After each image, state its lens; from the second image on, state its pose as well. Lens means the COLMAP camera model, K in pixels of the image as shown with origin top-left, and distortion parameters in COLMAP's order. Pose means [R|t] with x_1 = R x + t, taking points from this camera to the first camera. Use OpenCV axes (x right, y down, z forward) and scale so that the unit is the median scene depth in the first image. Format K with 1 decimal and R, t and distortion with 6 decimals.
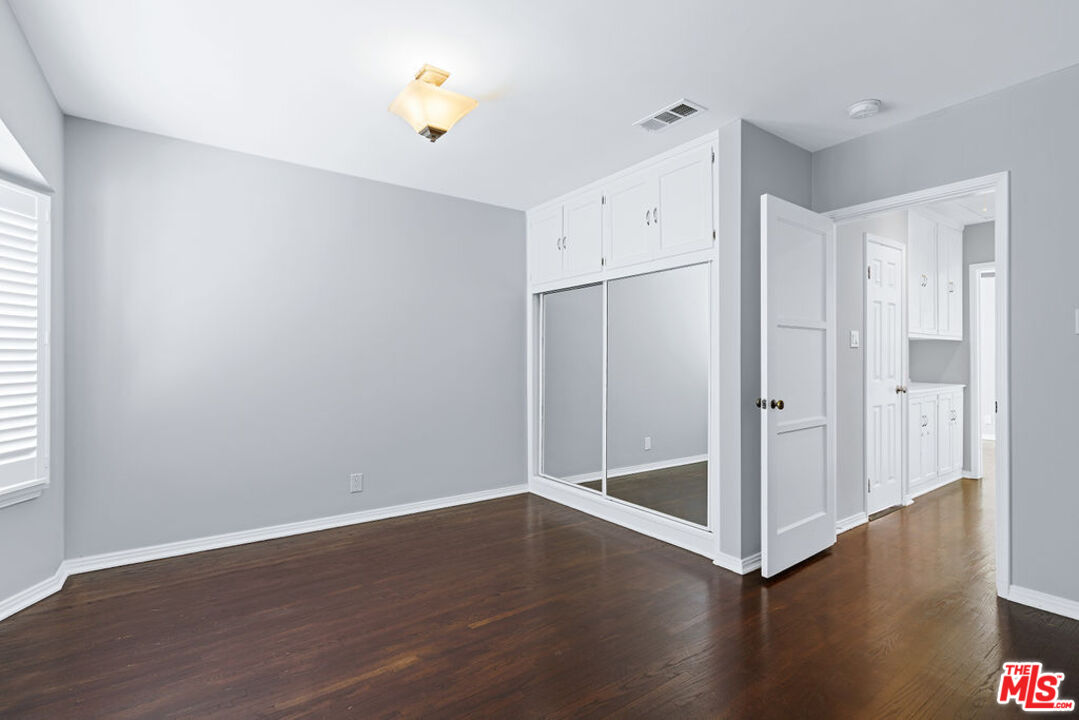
lens RADIAL K [[498.3, 0, 534.7], [0, 498.3, 361.4], [0, 0, 1]] dist [-0.006196, -0.000628]
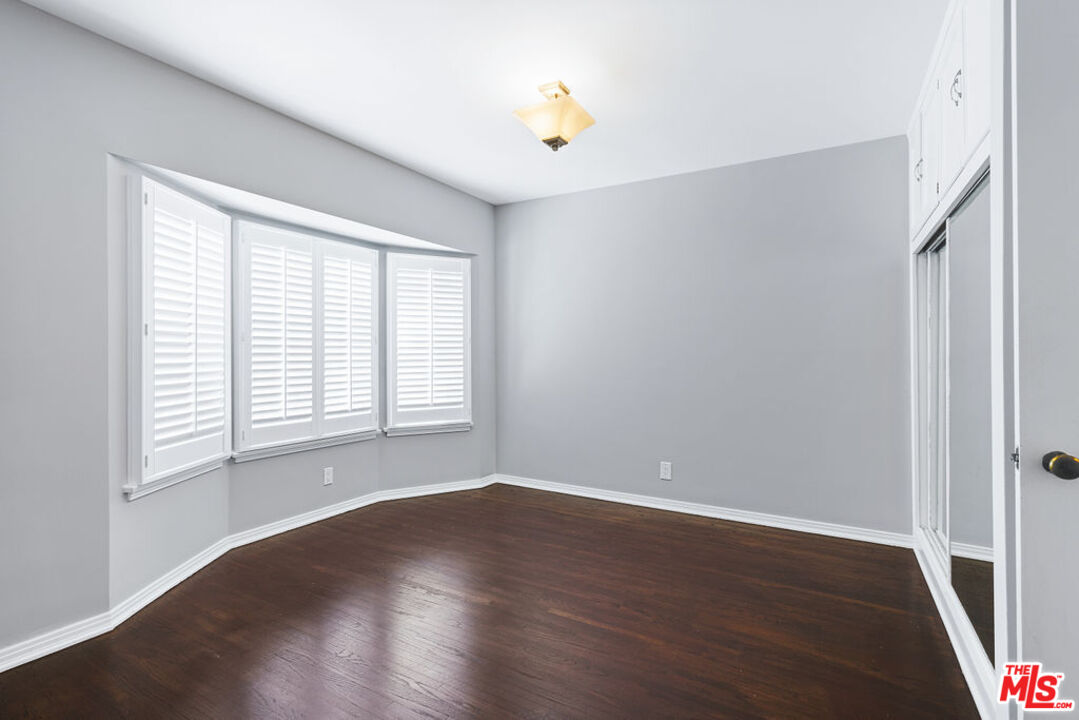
lens RADIAL K [[498.3, 0, 538.6], [0, 498.3, 353.4], [0, 0, 1]] dist [-0.006196, -0.000628]
pose [[0.423339, 0.002455, -0.905968, 0.669682], [-0.004198, 0.999991, 0.000748, -0.002270], [0.905962, 0.003486, 0.423345, 0.448697]]
